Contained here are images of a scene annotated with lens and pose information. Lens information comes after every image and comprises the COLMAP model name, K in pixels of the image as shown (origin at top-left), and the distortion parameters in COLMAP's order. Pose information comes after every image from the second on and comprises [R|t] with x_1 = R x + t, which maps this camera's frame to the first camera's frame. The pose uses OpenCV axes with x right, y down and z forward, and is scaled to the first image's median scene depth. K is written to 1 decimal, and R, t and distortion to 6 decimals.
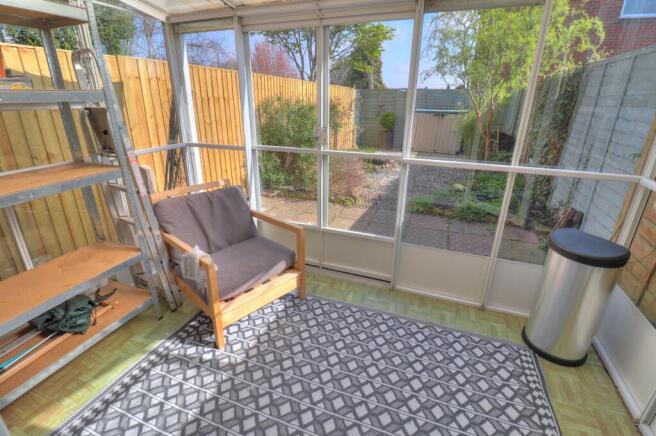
lens RADIAL K [[306.3, 0, 326.0], [0, 306.3, 208.6], [0, 0, 1]] dist [-0.001401, -0.000412]
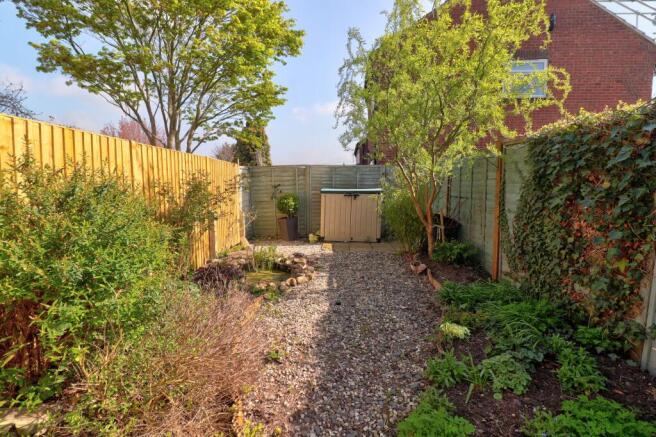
lens RADIAL K [[308.2, 0, 326.2], [0, 308.2, 207.4], [0, 0, 1]] dist [-0.001098, -0.000215]
pose [[0.940700, -0.043341, 0.336460, 0.039366], [0.128732, 0.963227, -0.235842, -0.095731], [-0.313866, 0.265170, 0.911687, 0.303174]]
